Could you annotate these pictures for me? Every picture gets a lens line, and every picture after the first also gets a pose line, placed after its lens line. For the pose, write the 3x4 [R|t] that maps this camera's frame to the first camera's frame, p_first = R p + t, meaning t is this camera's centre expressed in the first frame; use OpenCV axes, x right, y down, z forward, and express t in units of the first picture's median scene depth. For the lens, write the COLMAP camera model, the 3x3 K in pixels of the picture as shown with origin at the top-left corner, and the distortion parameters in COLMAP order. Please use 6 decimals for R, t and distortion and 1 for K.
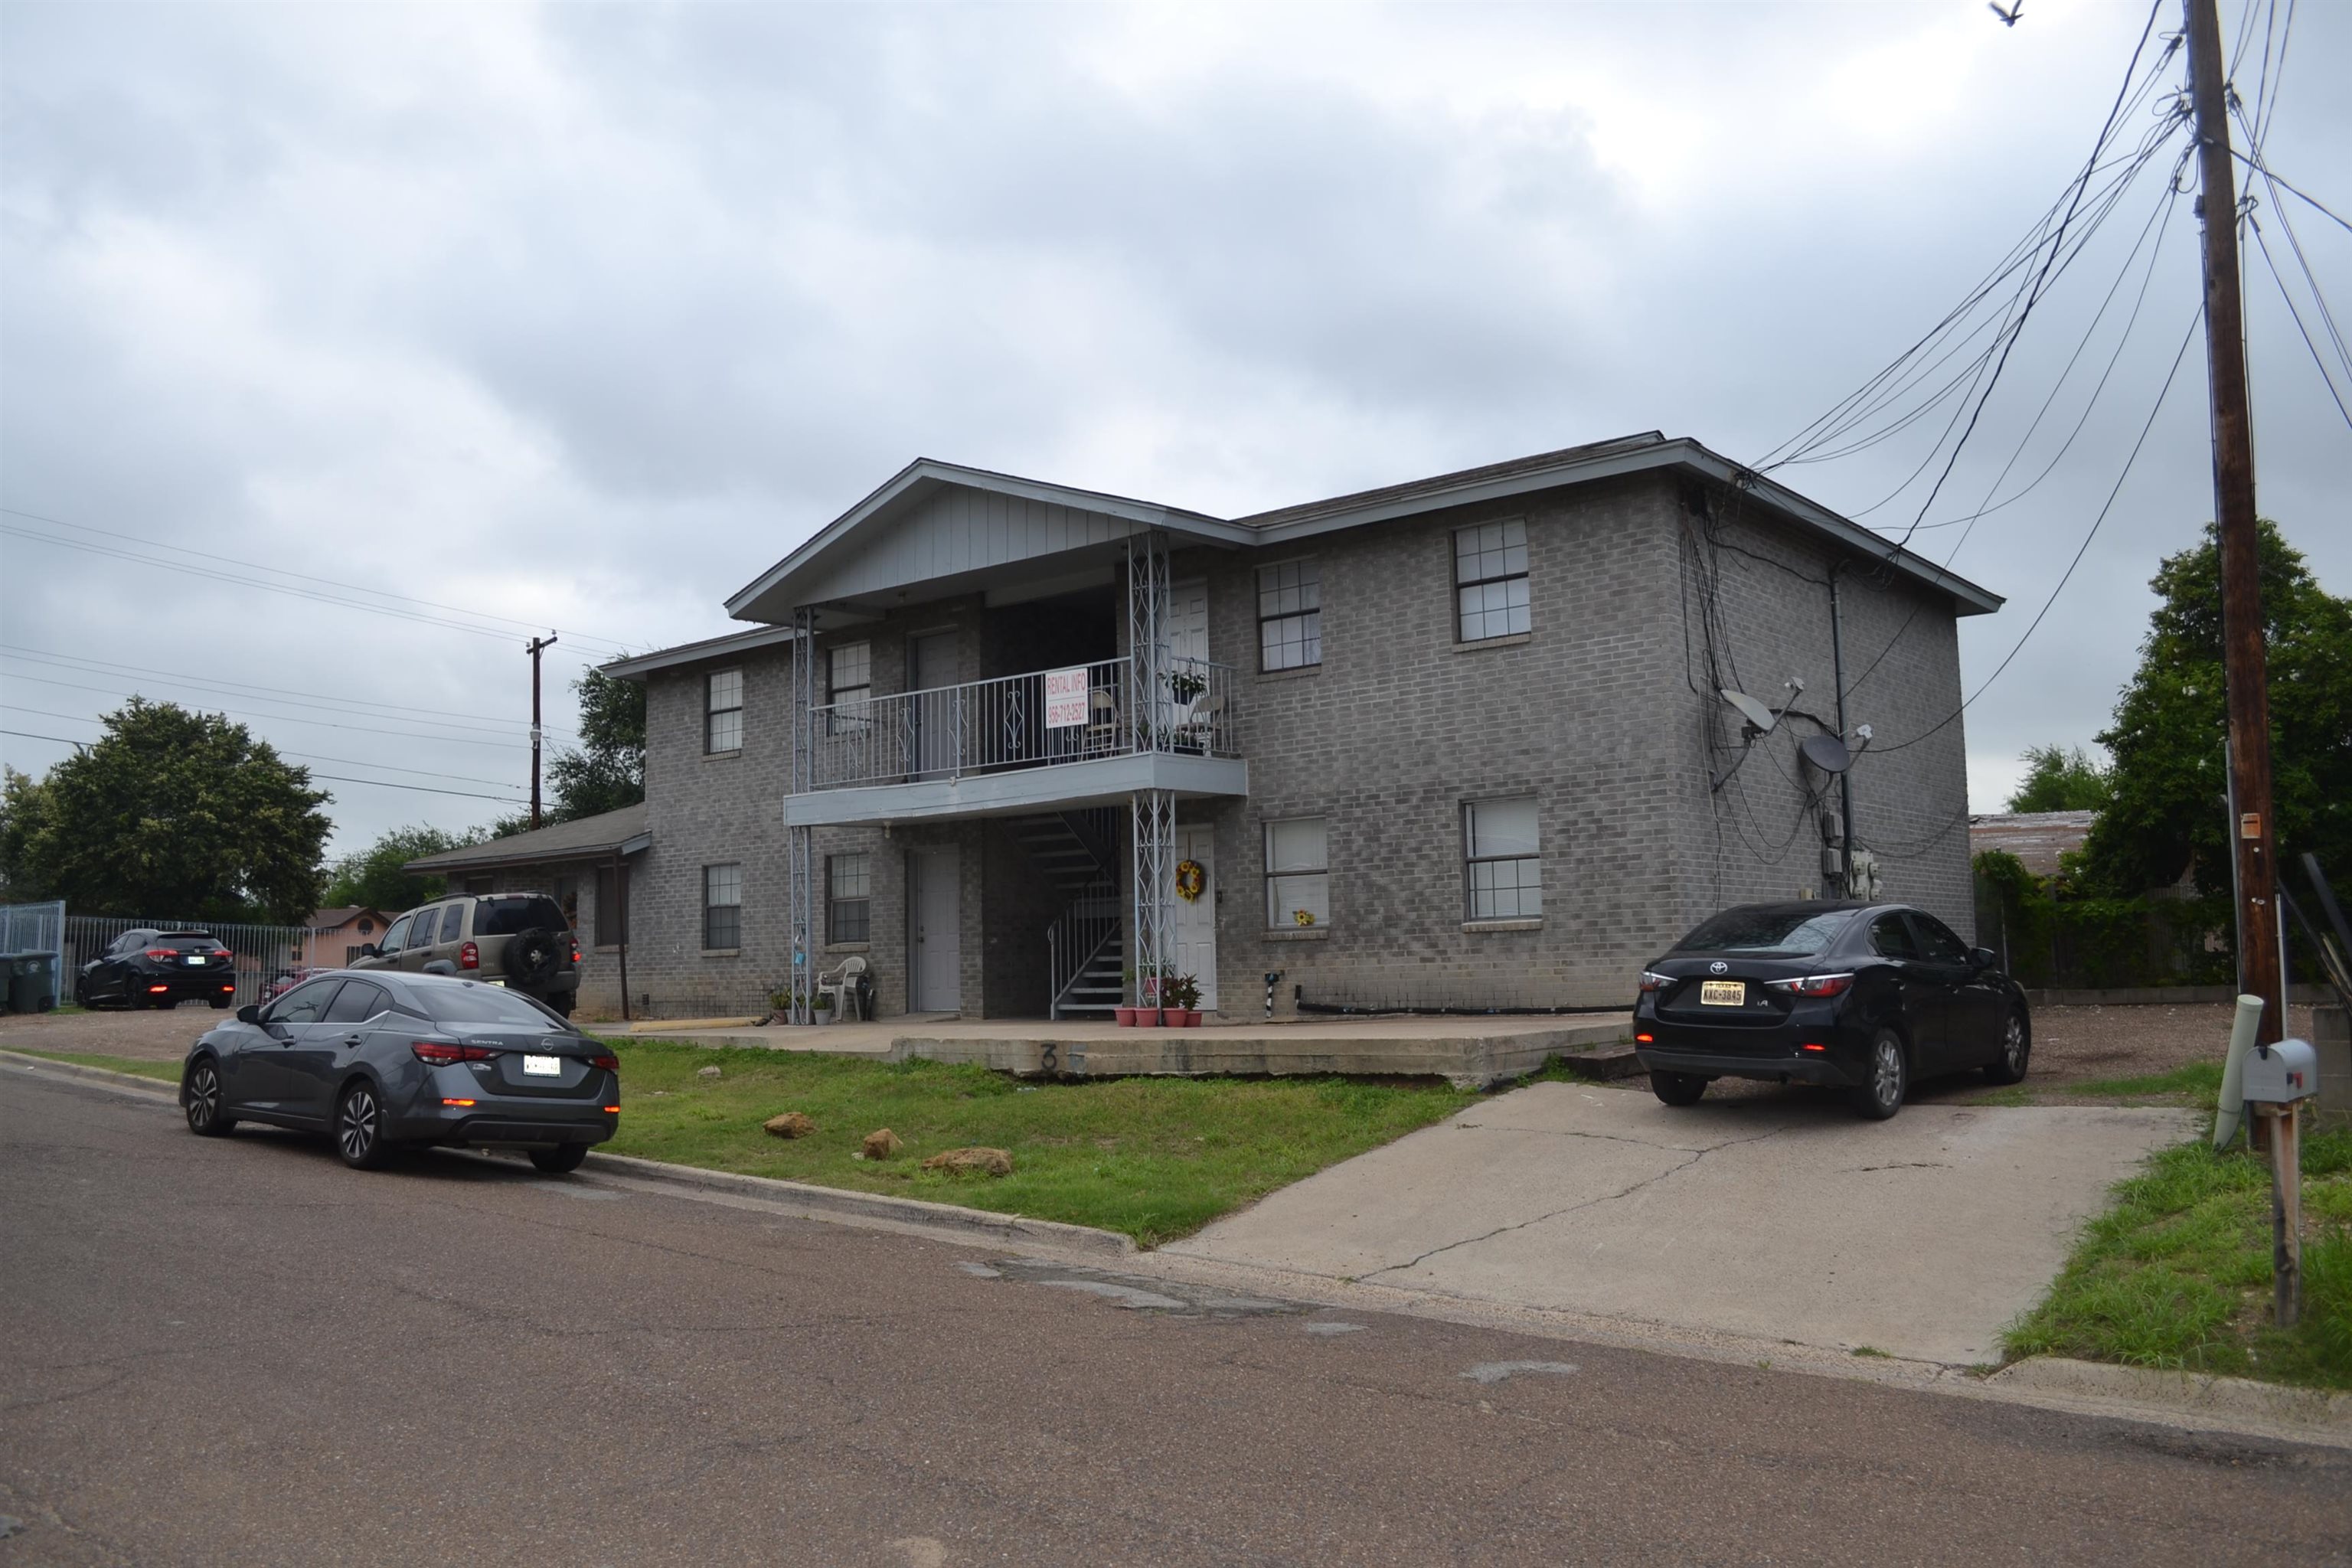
lens RADIAL K [[1868.3, 0, 1163.9], [0, 1868.3, 791.1], [0, 0, 1]] dist [-0.080326, 0.008847]
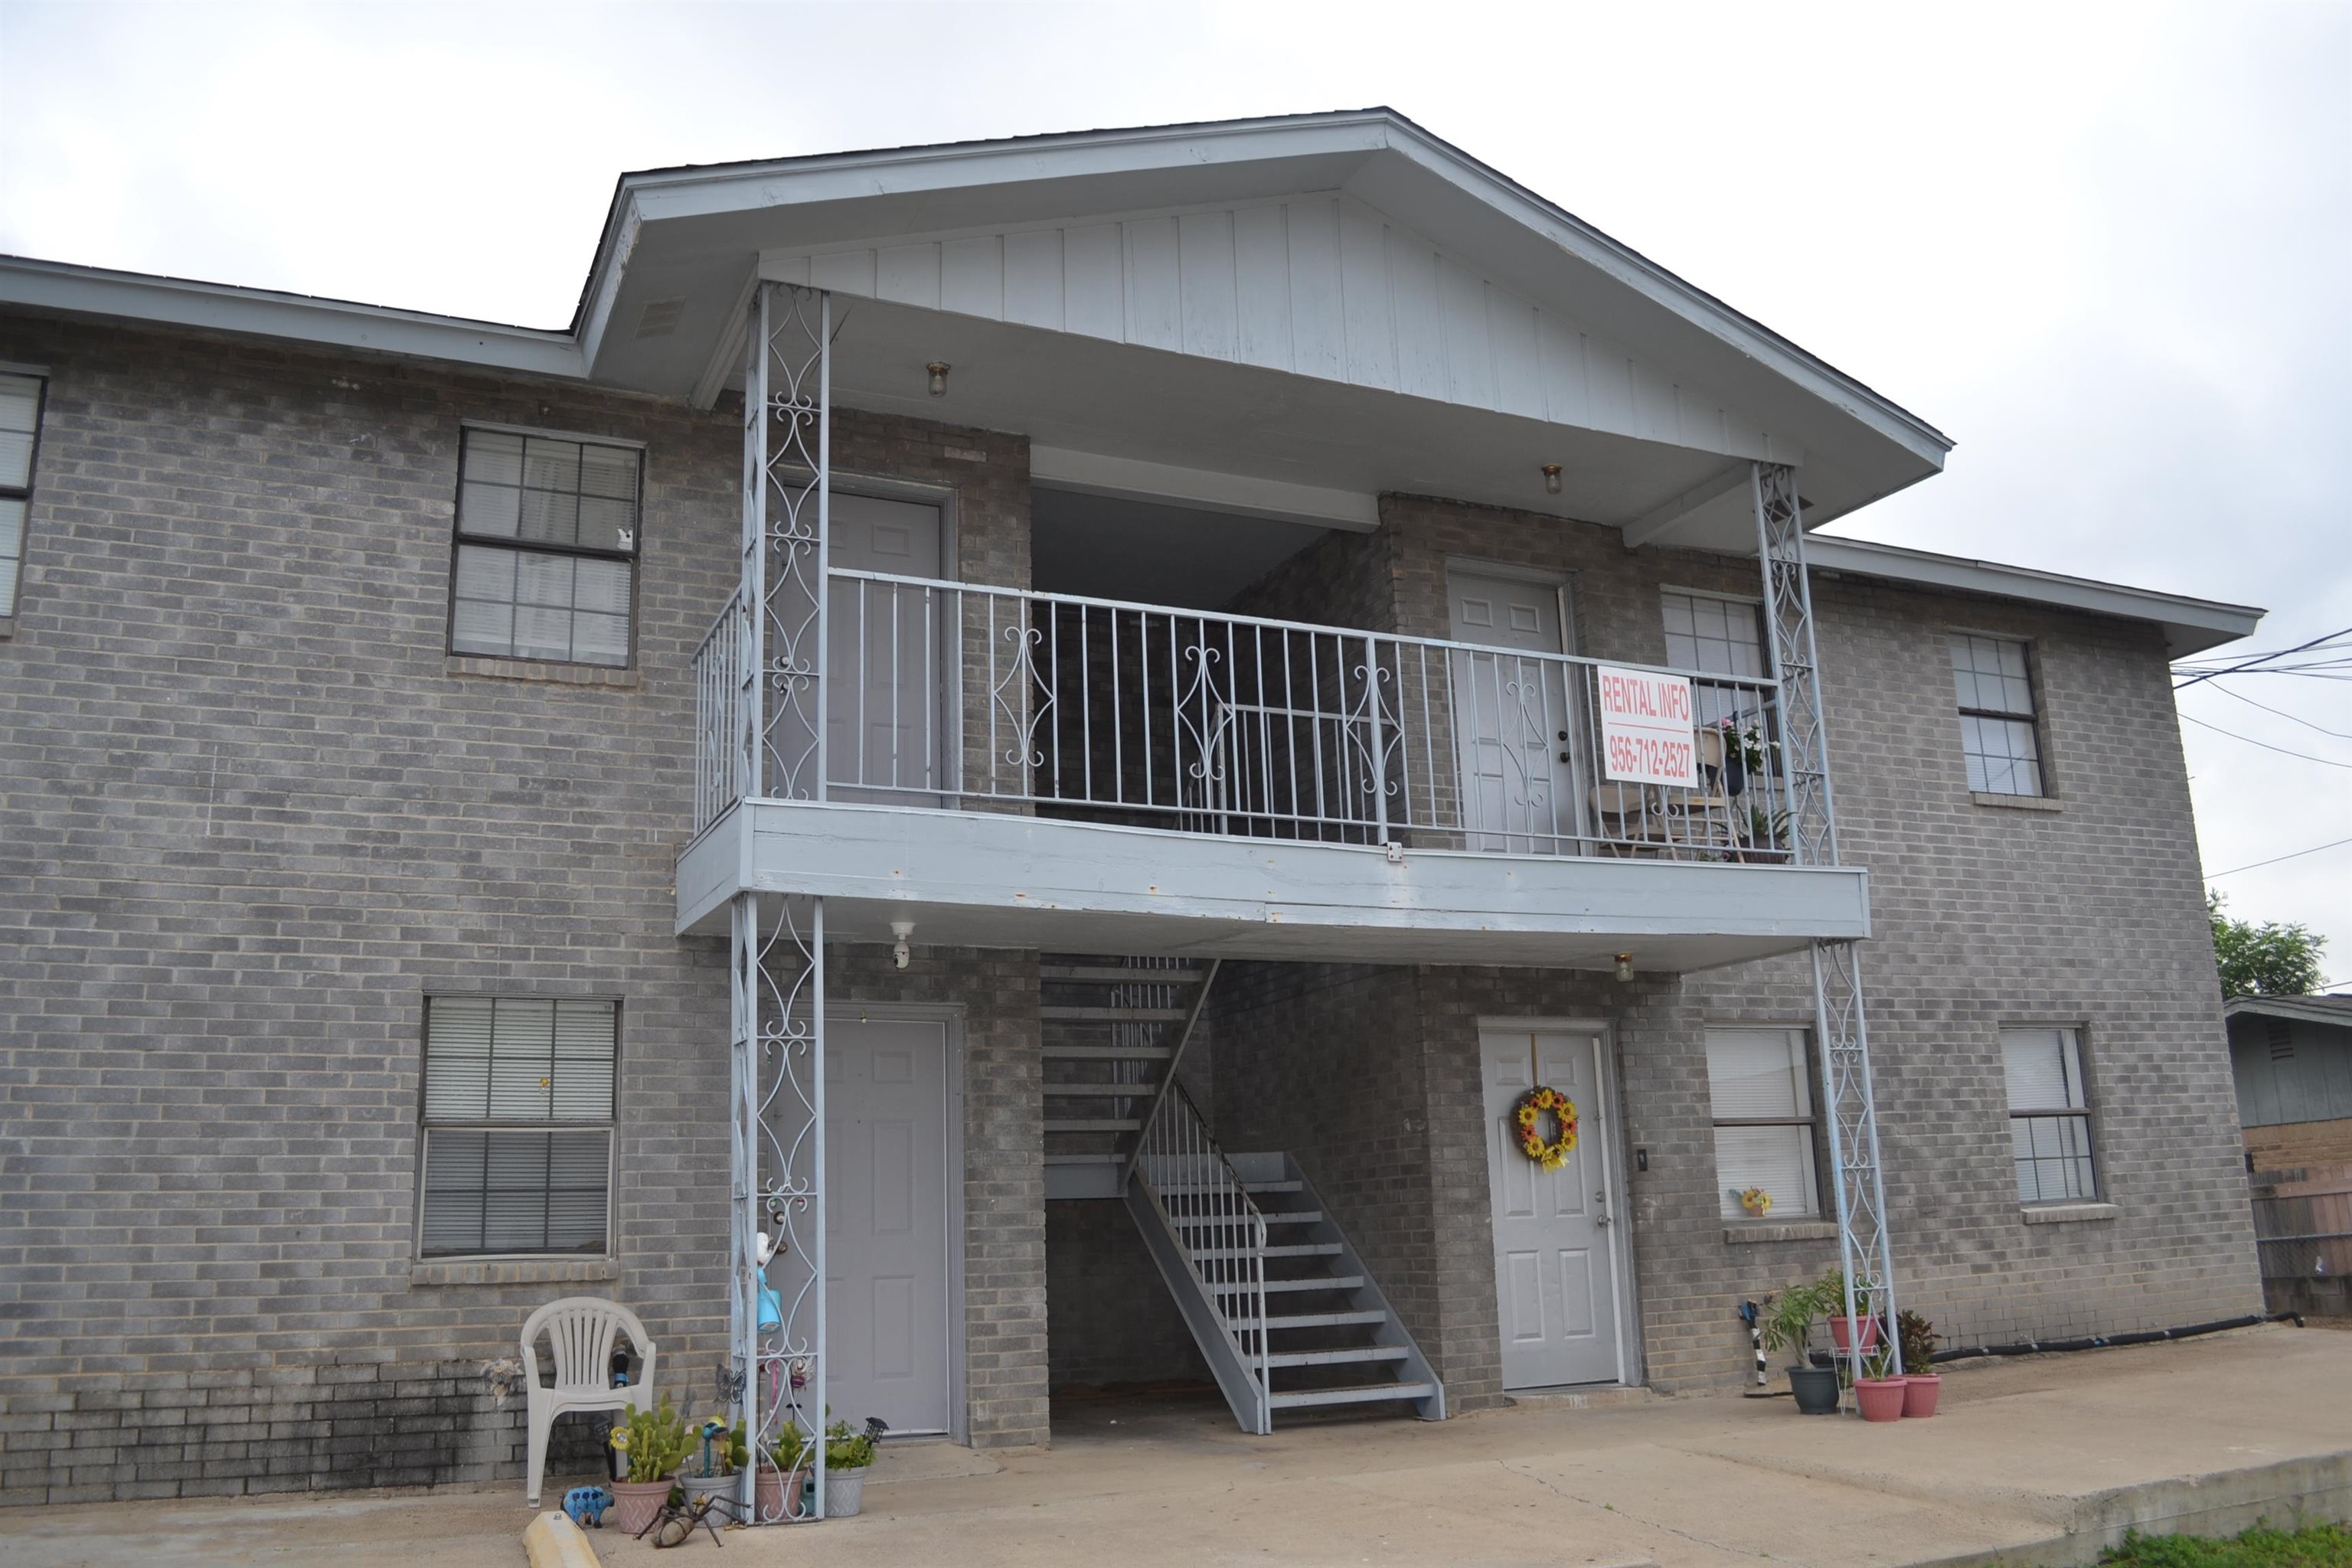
lens RADIAL K [[1868.3, 0, 1163.9], [0, 1868.3, 791.1], [0, 0, 1]] dist [-0.080326, 0.008847]
pose [[0.441611, 0.213122, 0.871527, -0.539598], [-0.065587, 0.976447, -0.205545, 0.075416], [-0.894806, 0.033610, 0.445188, 0.933174]]
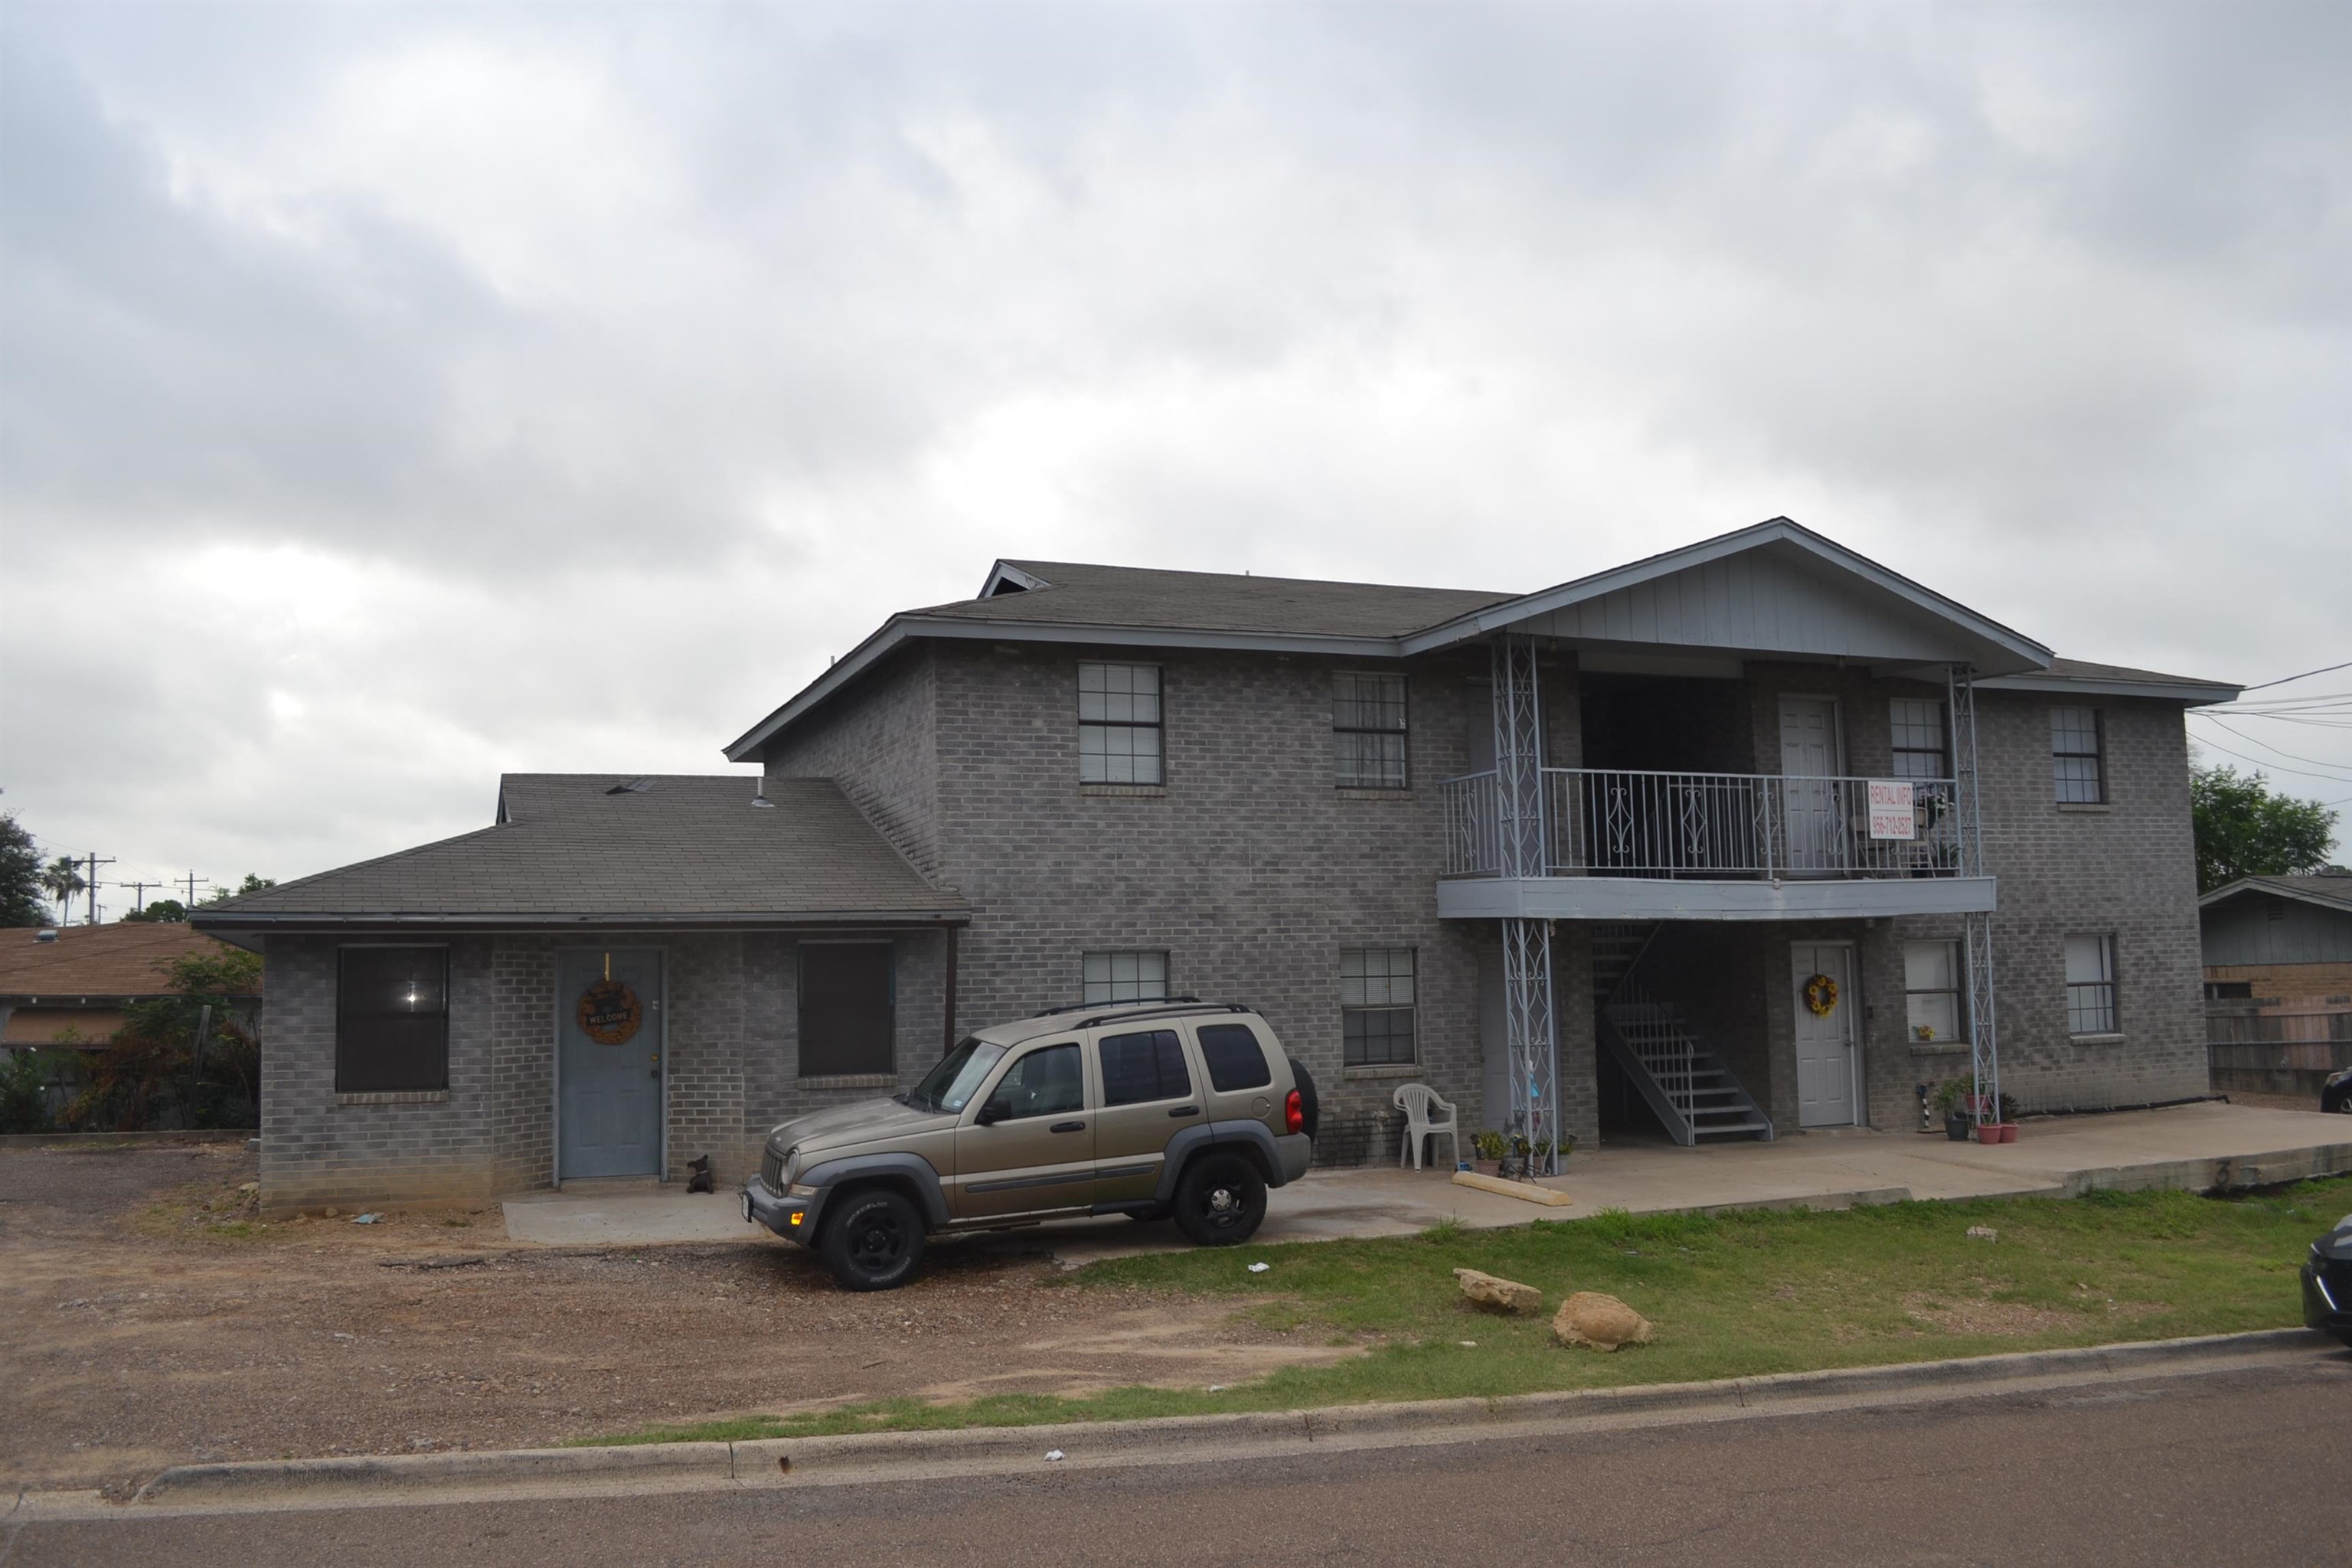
lens RADIAL K [[1916.9, 0, 1163.8], [0, 1916.9, 783.9], [0, 0, 1]] dist [-0.076947, 0.007242]
pose [[0.480960, 0.097777, 0.871273, -1.138847], [-0.076106, 0.994667, -0.069613, 0.035559], [-0.873433, -0.032828, 0.485836, 0.883732]]
